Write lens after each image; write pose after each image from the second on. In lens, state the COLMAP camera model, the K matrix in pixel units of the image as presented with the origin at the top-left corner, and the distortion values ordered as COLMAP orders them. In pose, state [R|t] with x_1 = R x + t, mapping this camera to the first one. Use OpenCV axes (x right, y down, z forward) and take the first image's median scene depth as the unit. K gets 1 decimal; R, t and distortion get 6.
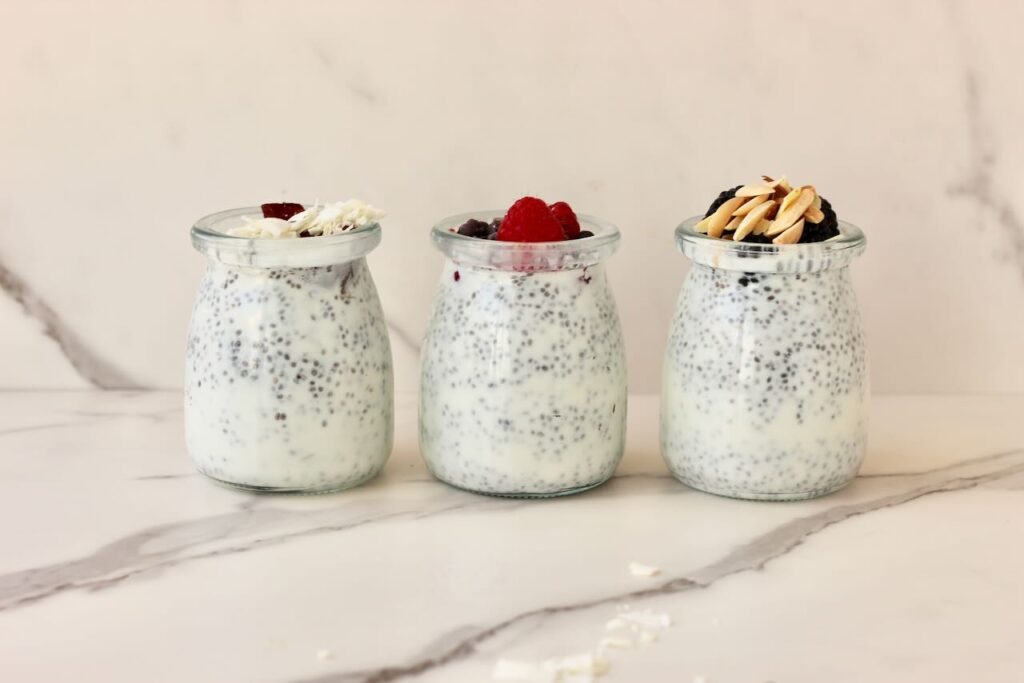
lens RADIAL K [[2463.4, 0, 515.5], [0, 2463.4, 340.5], [0, 0, 1]] dist [-0.144765, 0.000000]
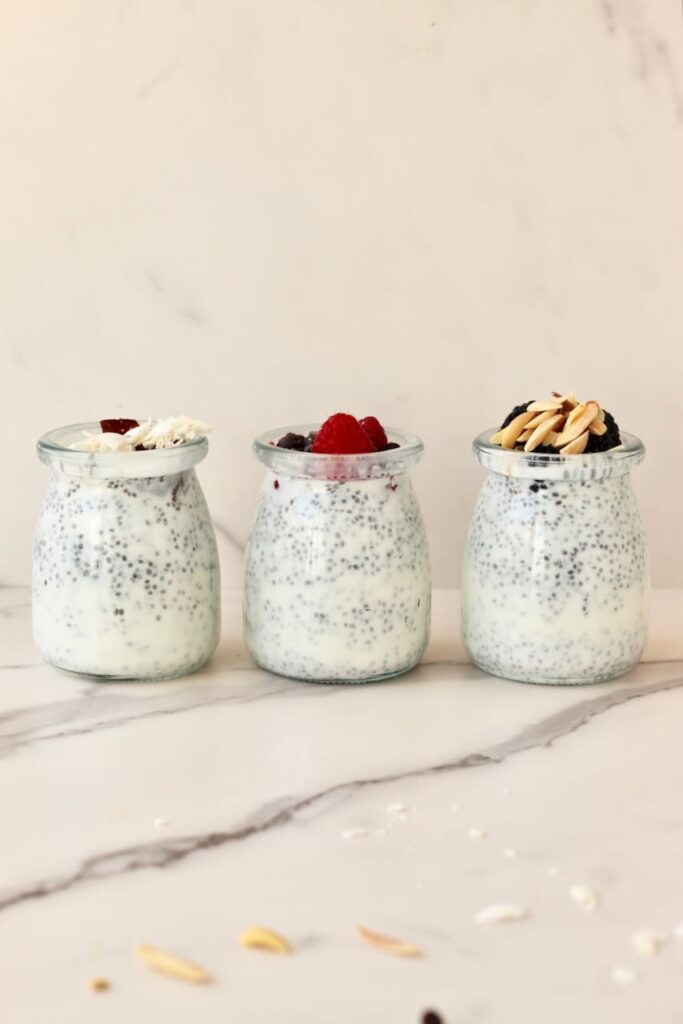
lens RADIAL K [[2463.4, 0, 340.3], [0, 2463.4, 515.0], [0, 0, 1]] dist [-0.144765, 0.000000]
pose [[0.999979, -0.006074, -0.002162, 0.007337], [0.006063, 0.999968, -0.005212, -0.006460], [0.002194, 0.005199, 0.999984, -0.112800]]
